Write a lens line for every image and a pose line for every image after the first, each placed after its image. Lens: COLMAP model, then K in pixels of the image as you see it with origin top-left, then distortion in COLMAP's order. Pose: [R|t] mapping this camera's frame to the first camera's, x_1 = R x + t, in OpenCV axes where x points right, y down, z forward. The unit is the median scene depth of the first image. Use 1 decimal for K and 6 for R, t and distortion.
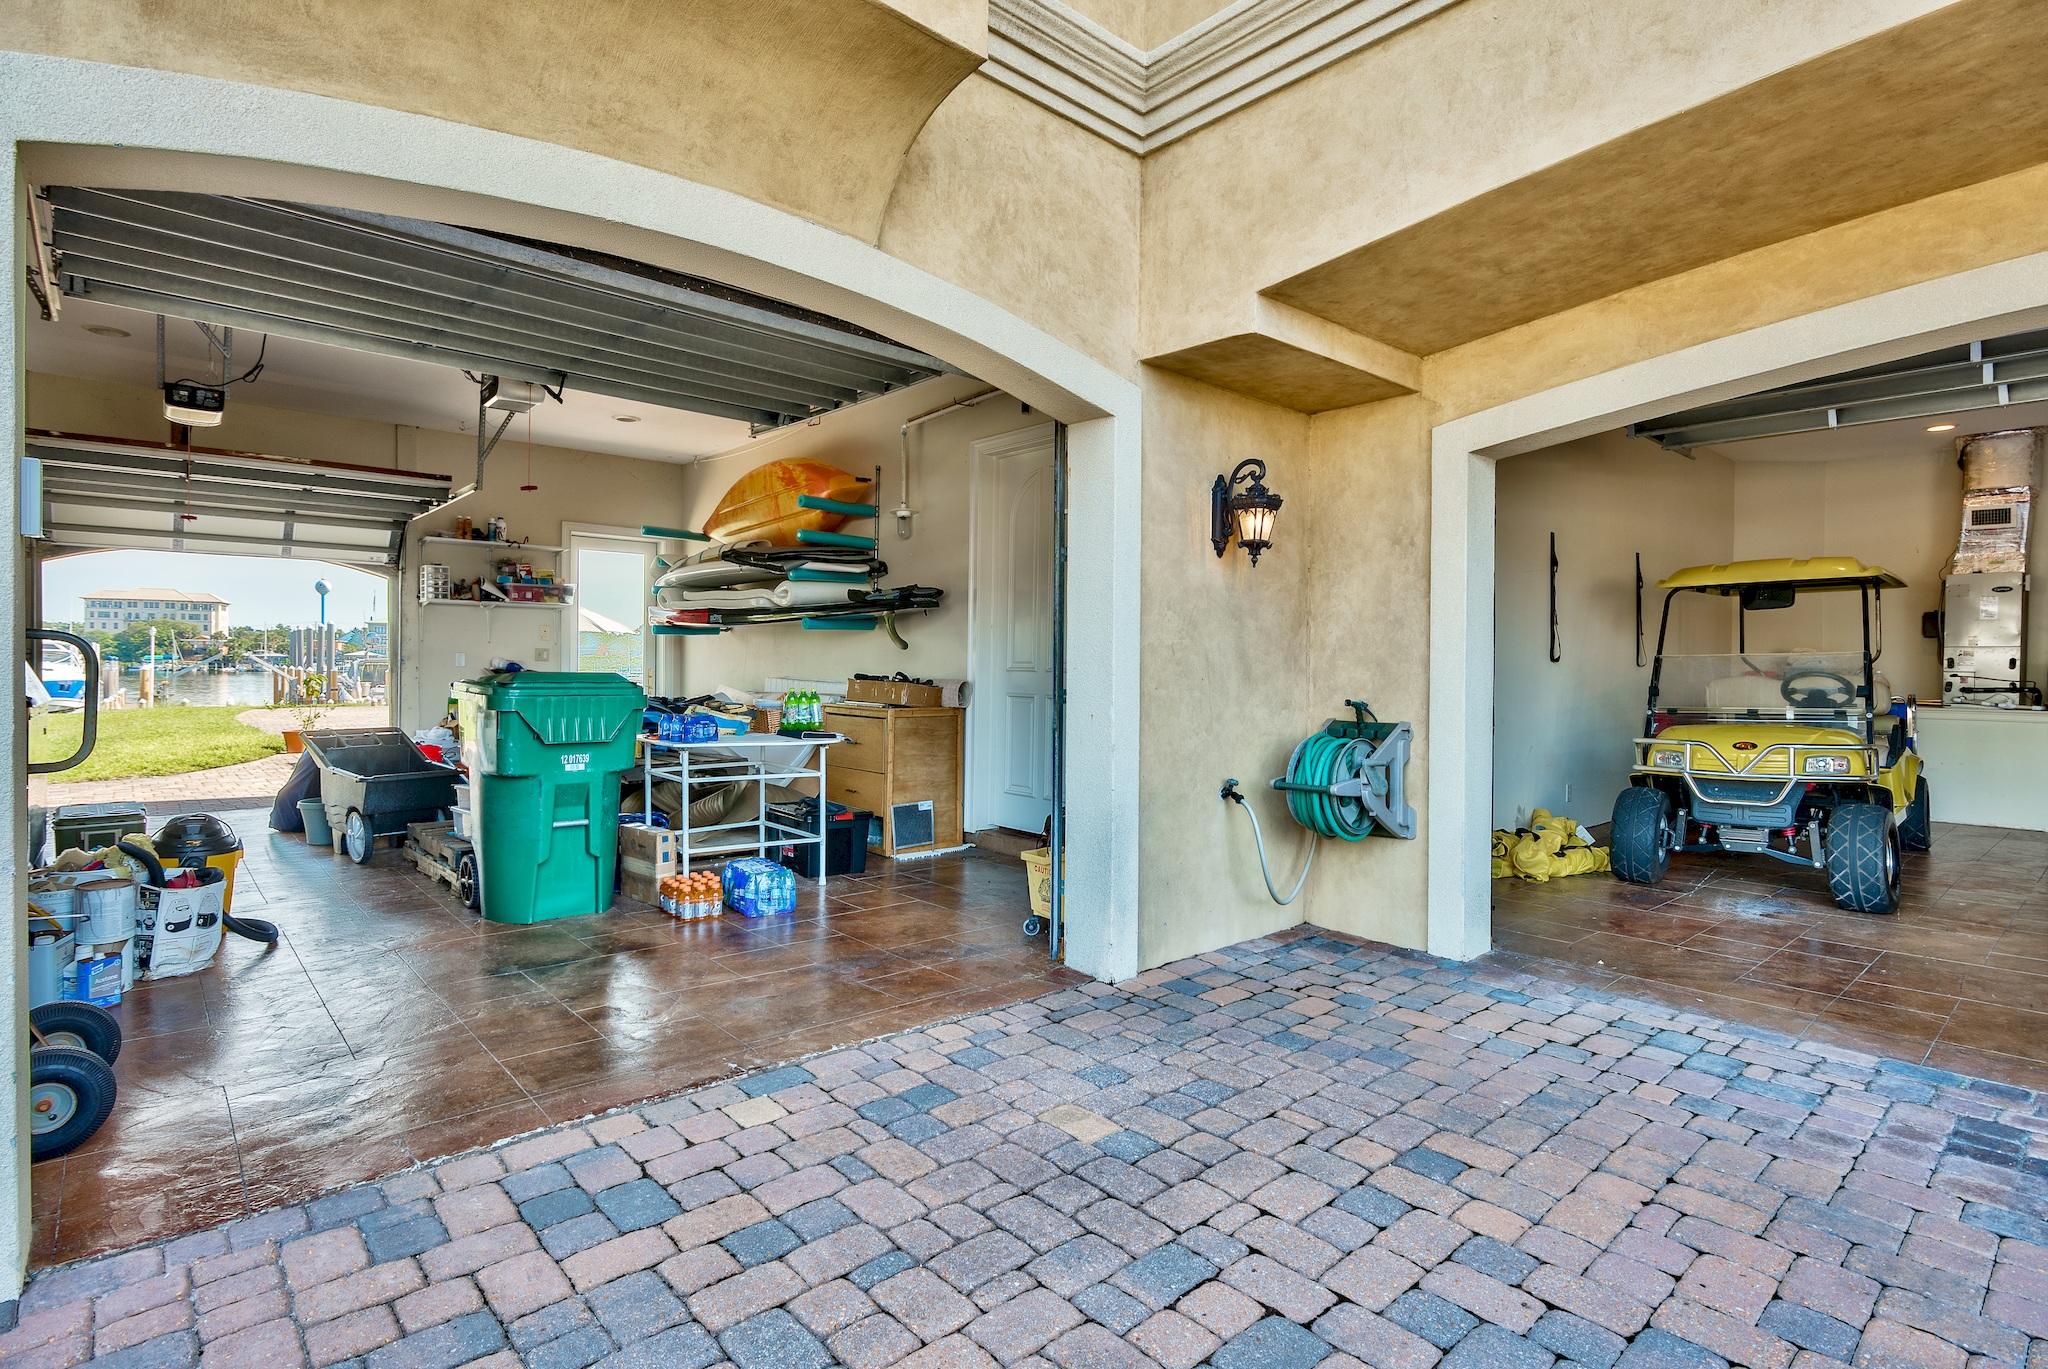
lens RADIAL K [[1053.9, 0, 1024.0], [0, 1053.9, 684.5], [0, 0, 1]] dist [-0.003595, -0.000782]
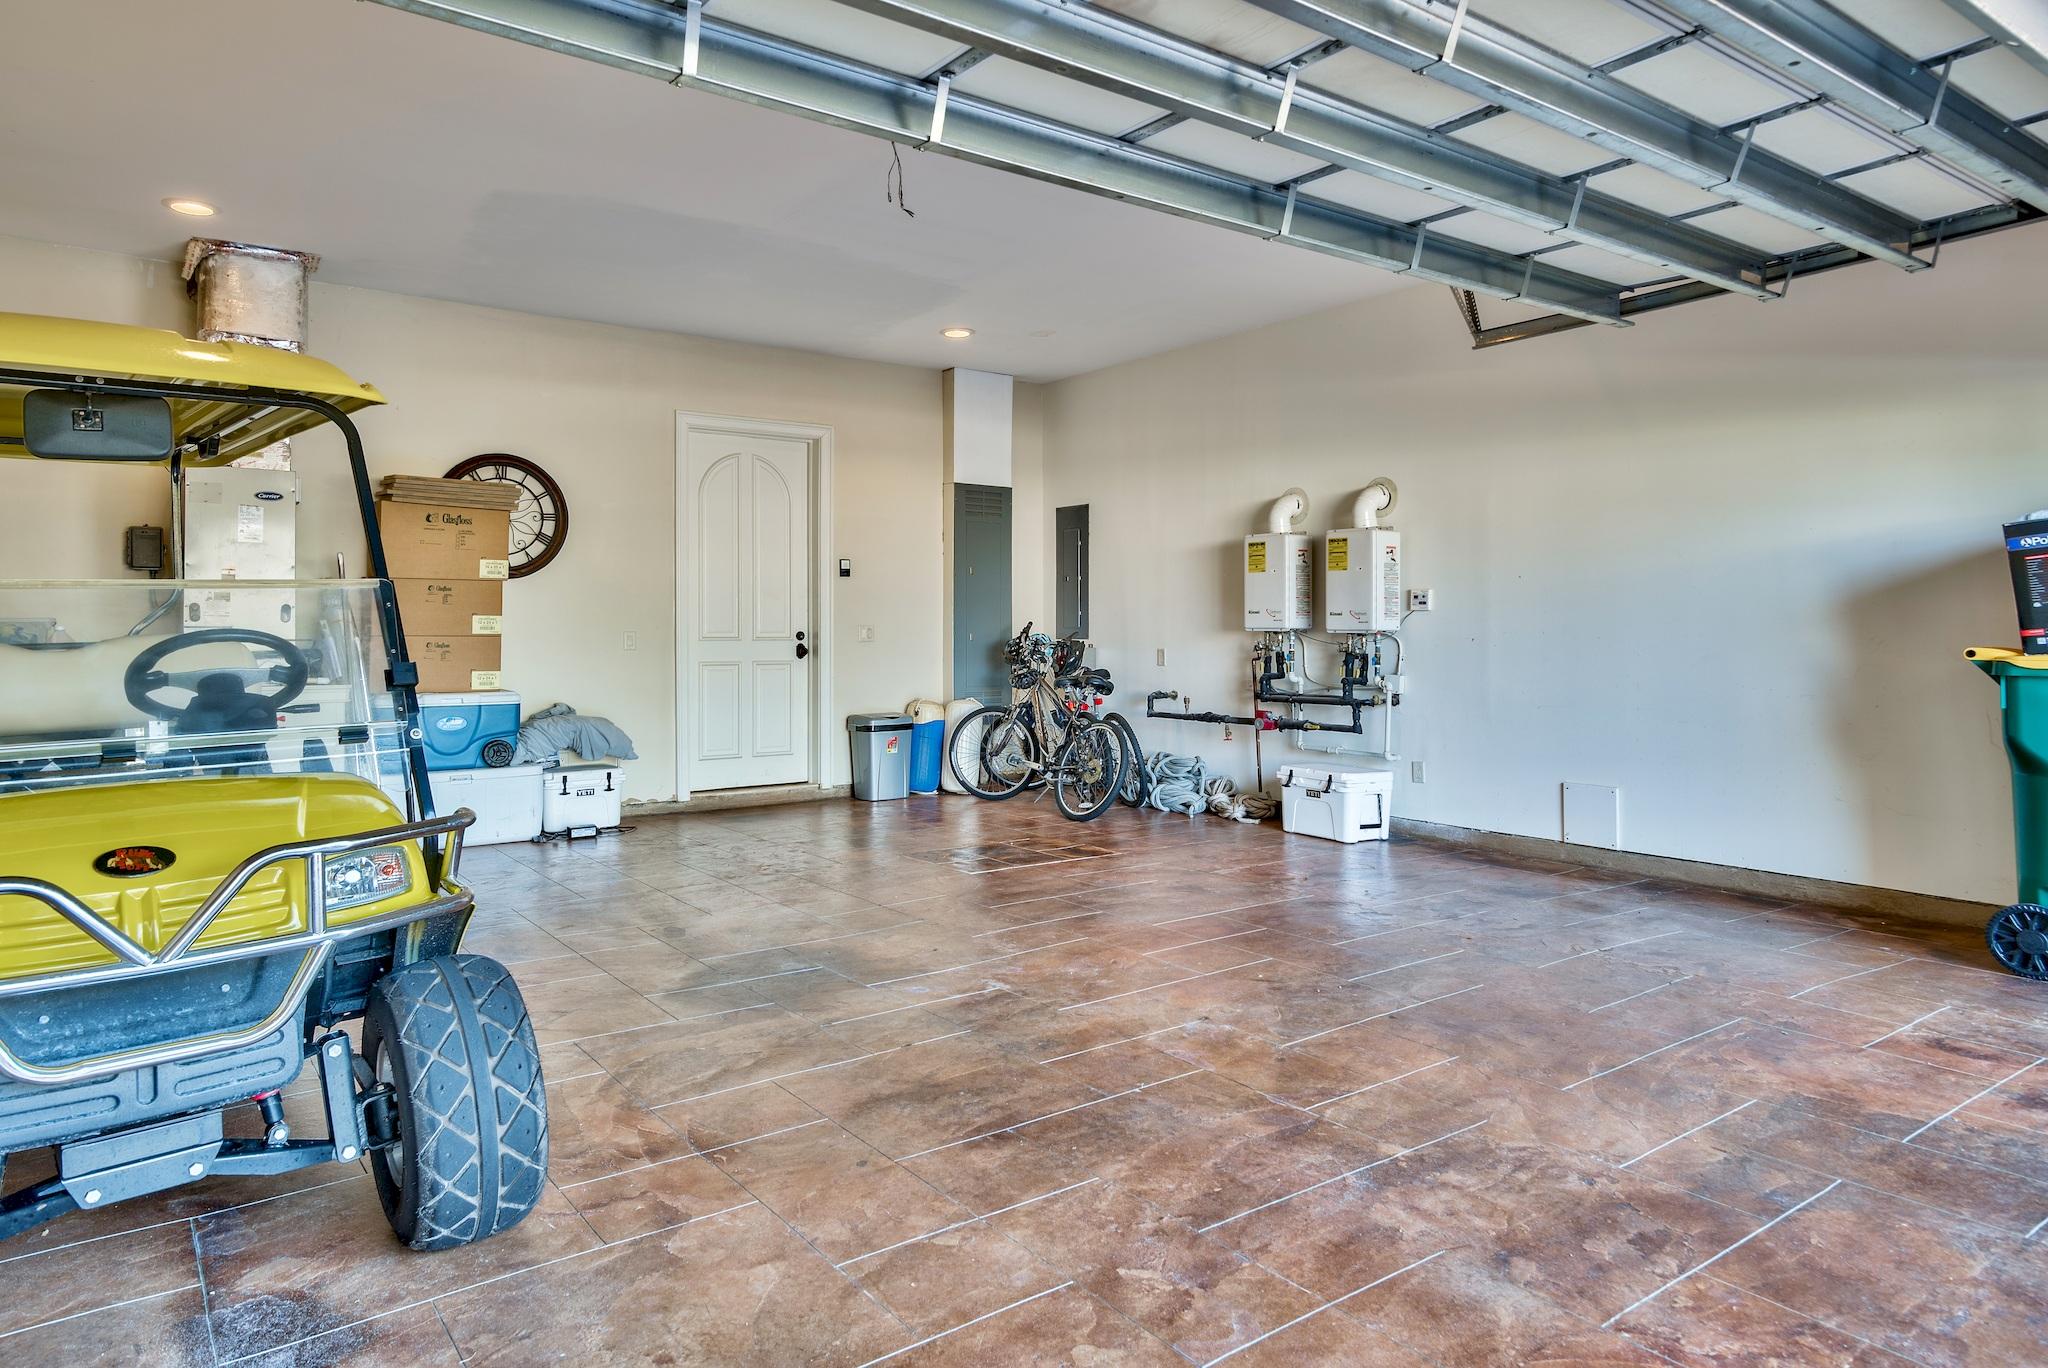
lens RADIAL K [[1277.2, 0, 1025.2], [0, 1277.2, 641.7], [0, 0, 1]] dist [0.003183, 0.001260]
pose [[0.112223, -0.003877, 0.993676, 0.308152], [0.005482, 0.999980, 0.003282, -0.007062], [-0.993668, 0.005079, 0.112242, 0.640226]]
